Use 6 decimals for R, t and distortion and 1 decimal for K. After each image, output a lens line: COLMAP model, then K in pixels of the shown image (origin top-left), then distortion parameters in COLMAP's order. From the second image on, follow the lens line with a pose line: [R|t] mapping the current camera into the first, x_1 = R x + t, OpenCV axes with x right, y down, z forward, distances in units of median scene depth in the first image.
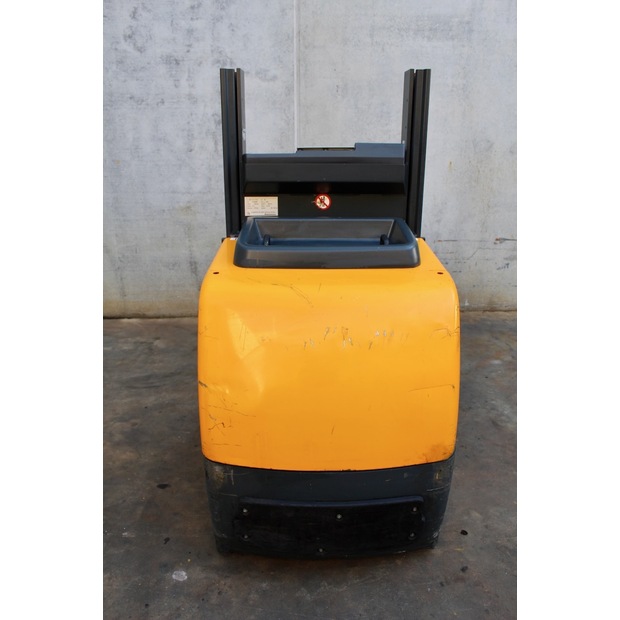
lens RADIAL K [[515.4, 0, 308.8], [0, 515.4, 313.4], [0, 0, 1]] dist [-0.154852, 0.138145]
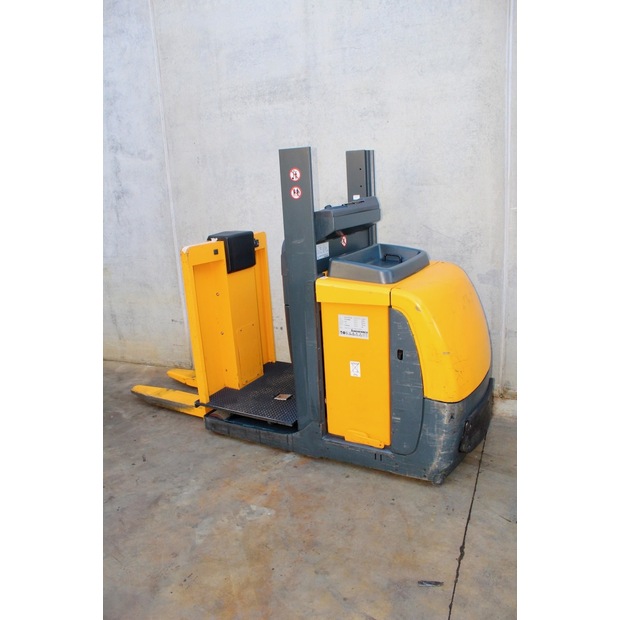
lens RADIAL K [[515.4, 0, 307.3], [0, 515.4, 314.0], [0, 0, 1]] dist [-0.154852, 0.138145]
pose [[0.898377, 0.049304, -0.436450, 0.766535], [-0.085584, 0.994283, -0.063844, -0.074836], [0.430807, 0.094709, 0.897461, 0.169437]]
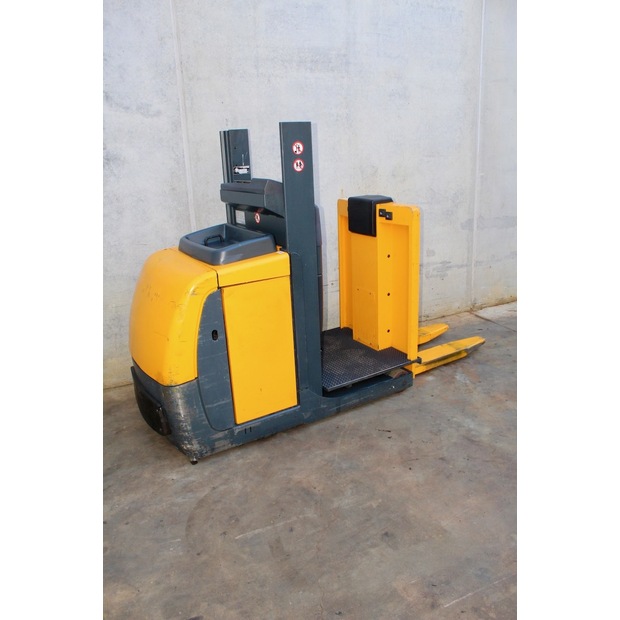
lens RADIAL K [[515.4, 0, 306.8], [0, 515.4, 312.6], [0, 0, 1]] dist [-0.154852, 0.138145]
pose [[0.921136, -0.154108, 0.357434, -0.200514], [0.169111, 0.985537, -0.010897, -0.063799], [-0.350585, 0.070484, 0.933875, 0.096673]]
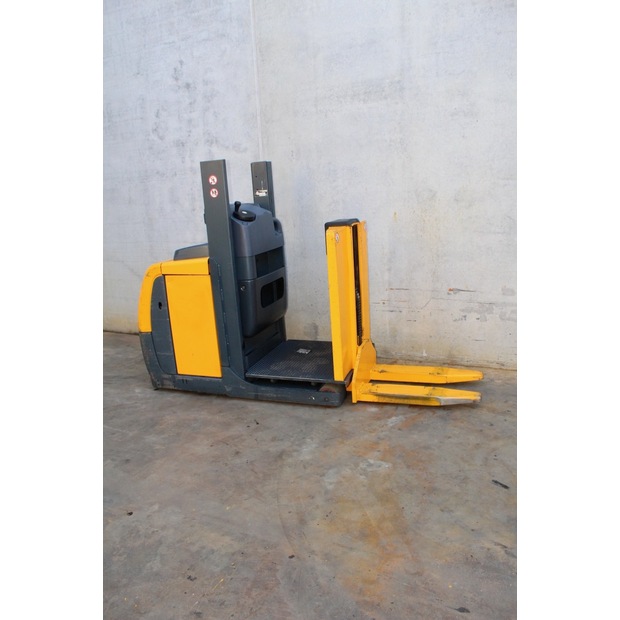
lens RADIAL K [[515.4, 0, 309.2], [0, 515.4, 312.8], [0, 0, 1]] dist [-0.154852, 0.138145]
pose [[0.877168, 0.066623, -0.475539, 0.685446], [-0.106935, 0.992562, -0.058191, -0.020417], [0.468125, 0.101895, 0.877768, 0.029870]]
